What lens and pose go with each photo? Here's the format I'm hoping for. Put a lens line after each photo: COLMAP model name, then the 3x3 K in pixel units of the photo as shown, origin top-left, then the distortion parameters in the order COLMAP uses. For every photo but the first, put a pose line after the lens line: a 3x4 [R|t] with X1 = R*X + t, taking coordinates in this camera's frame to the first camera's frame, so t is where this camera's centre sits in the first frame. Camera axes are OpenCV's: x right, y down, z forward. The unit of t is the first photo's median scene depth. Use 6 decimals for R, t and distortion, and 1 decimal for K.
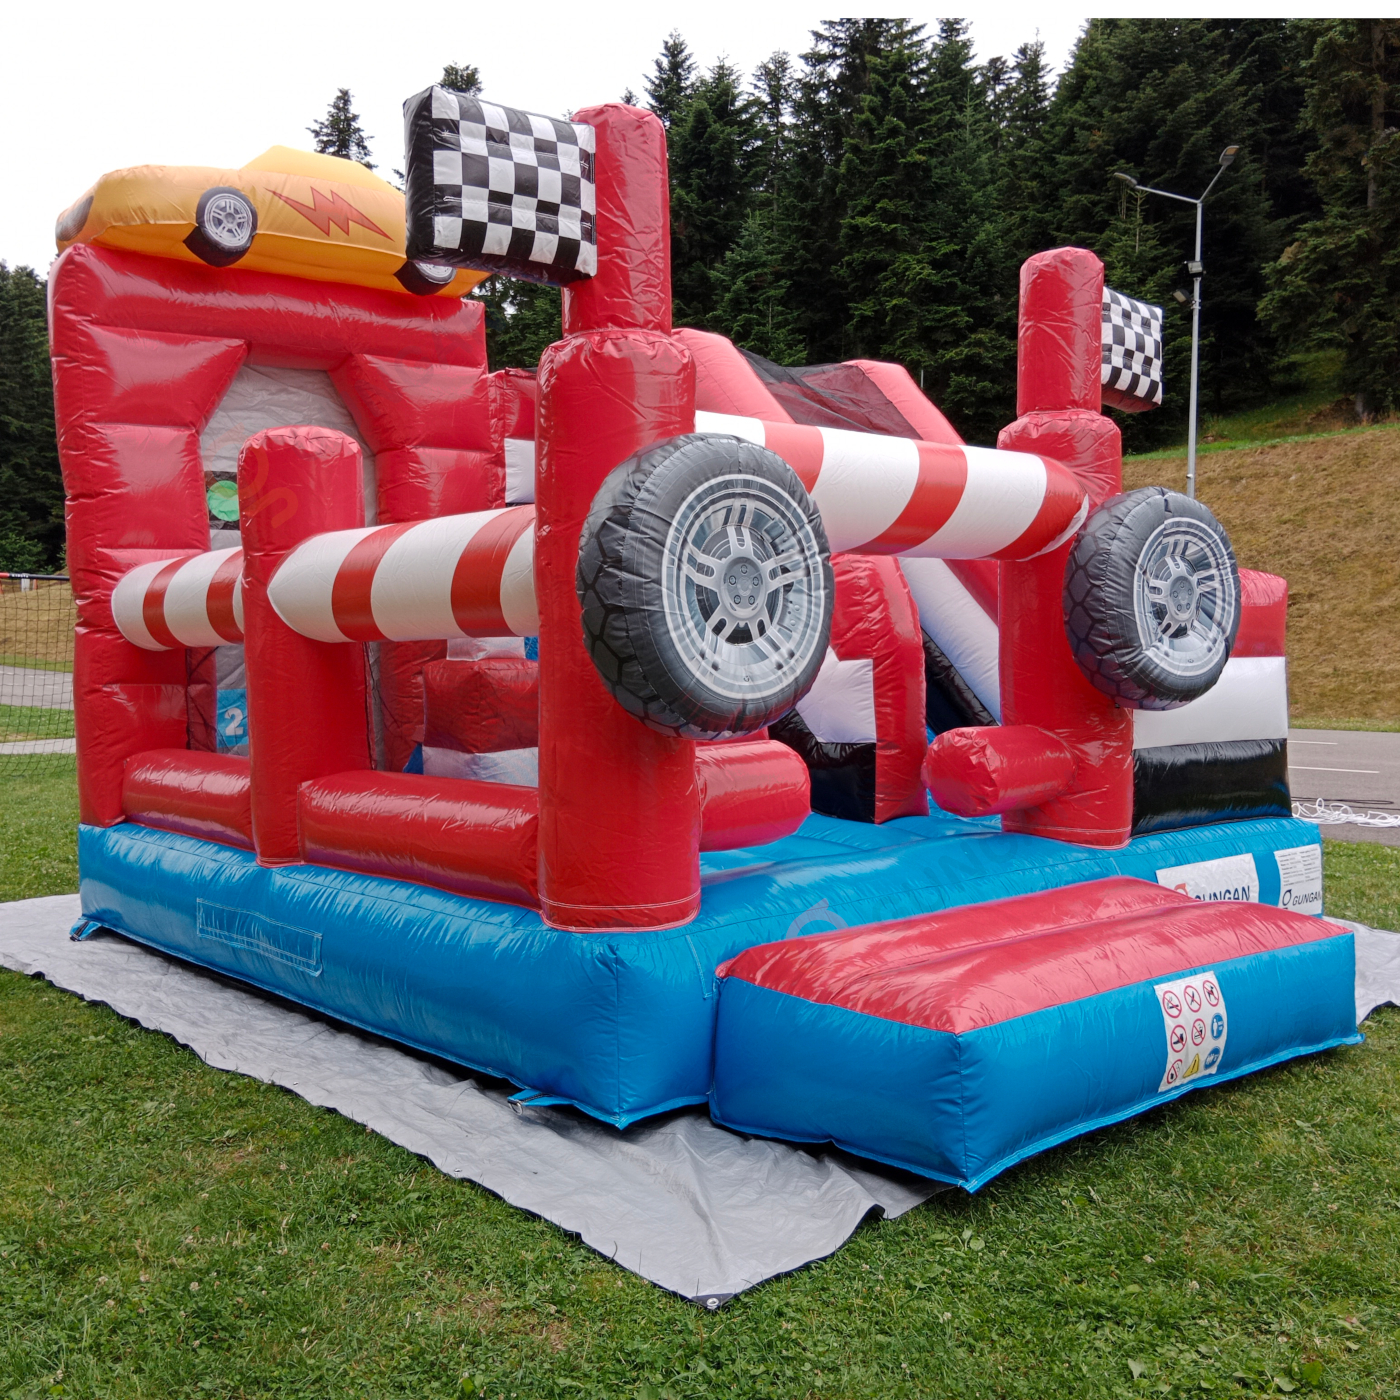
lens RADIAL K [[1392.8, 0, 650.8], [0, 1392.8, 708.8], [0, 0, 1]] dist [0.101522, -0.181208]
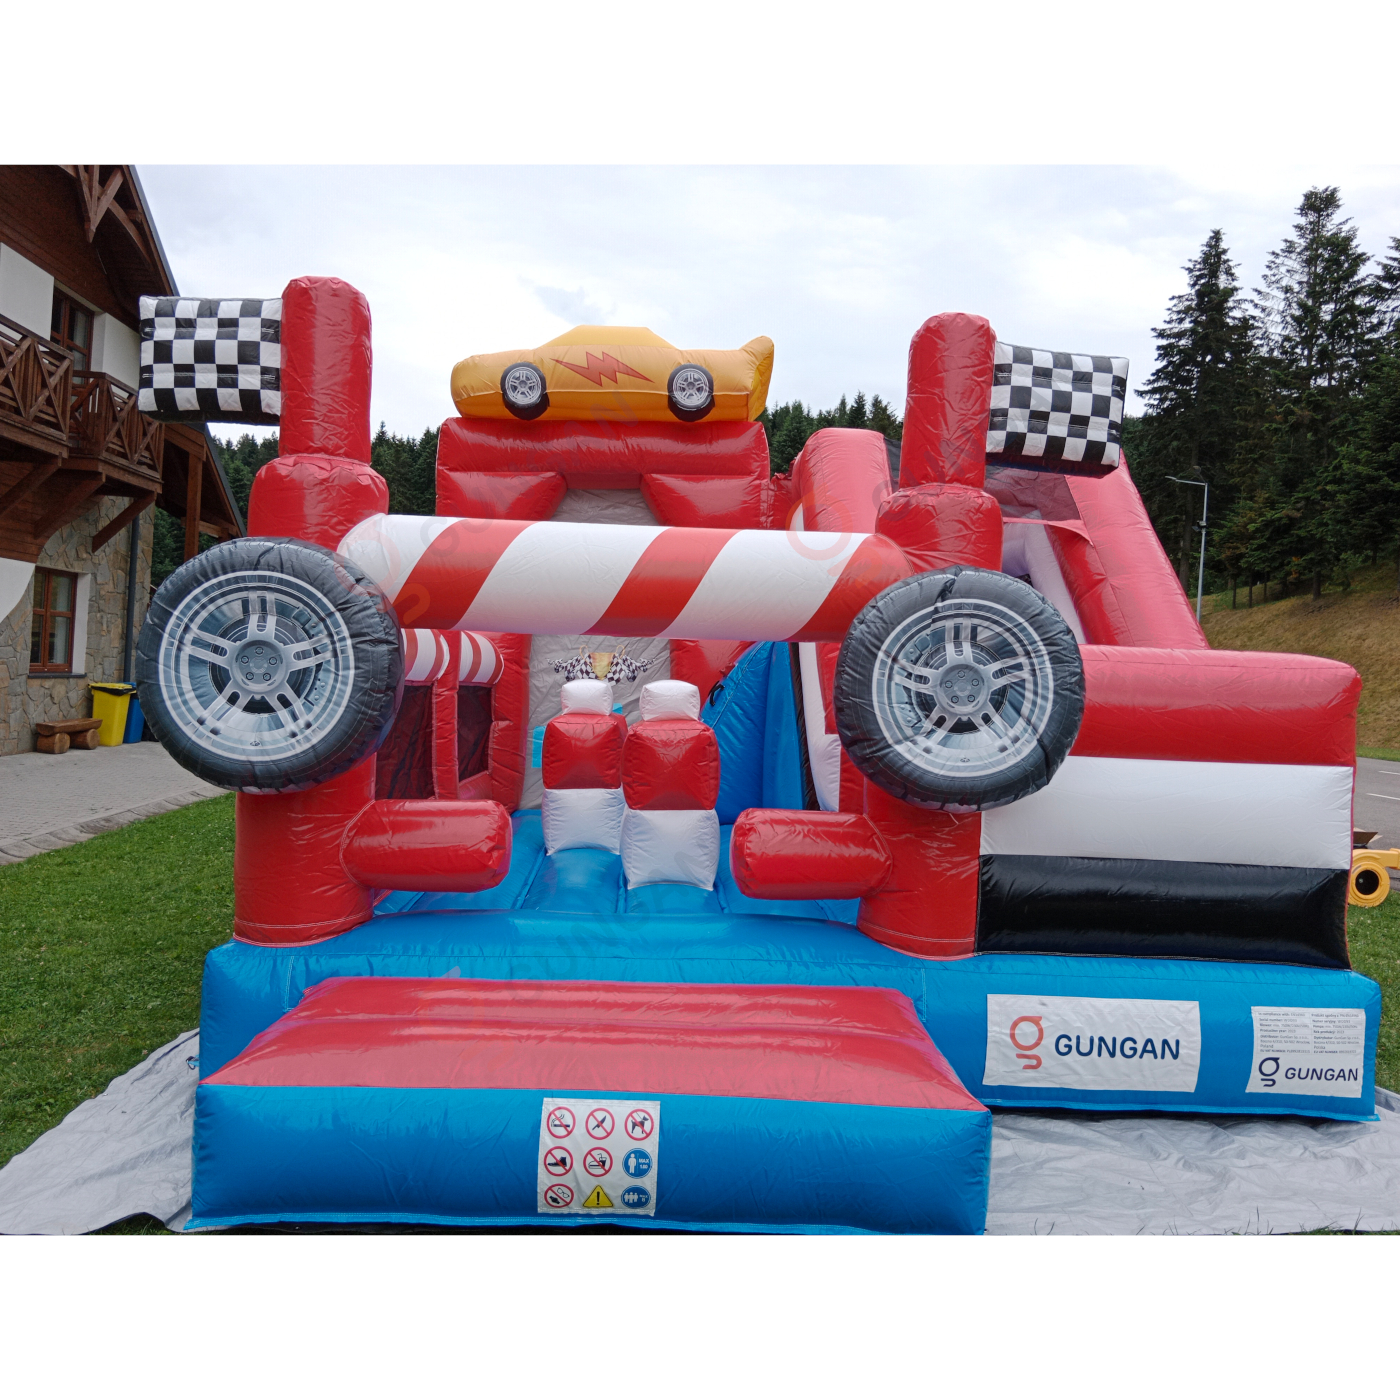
lens RADIAL K [[1098.1, 0, 700.0], [0, 1098.1, 700.0], [0, 0, 1]] dist [0.054193, -0.080763]
pose [[0.793595, 0.047018, -0.606627, 0.879260], [-0.067851, 0.997630, -0.011439, -0.069111], [0.604651, 0.050238, 0.794904, 0.458980]]
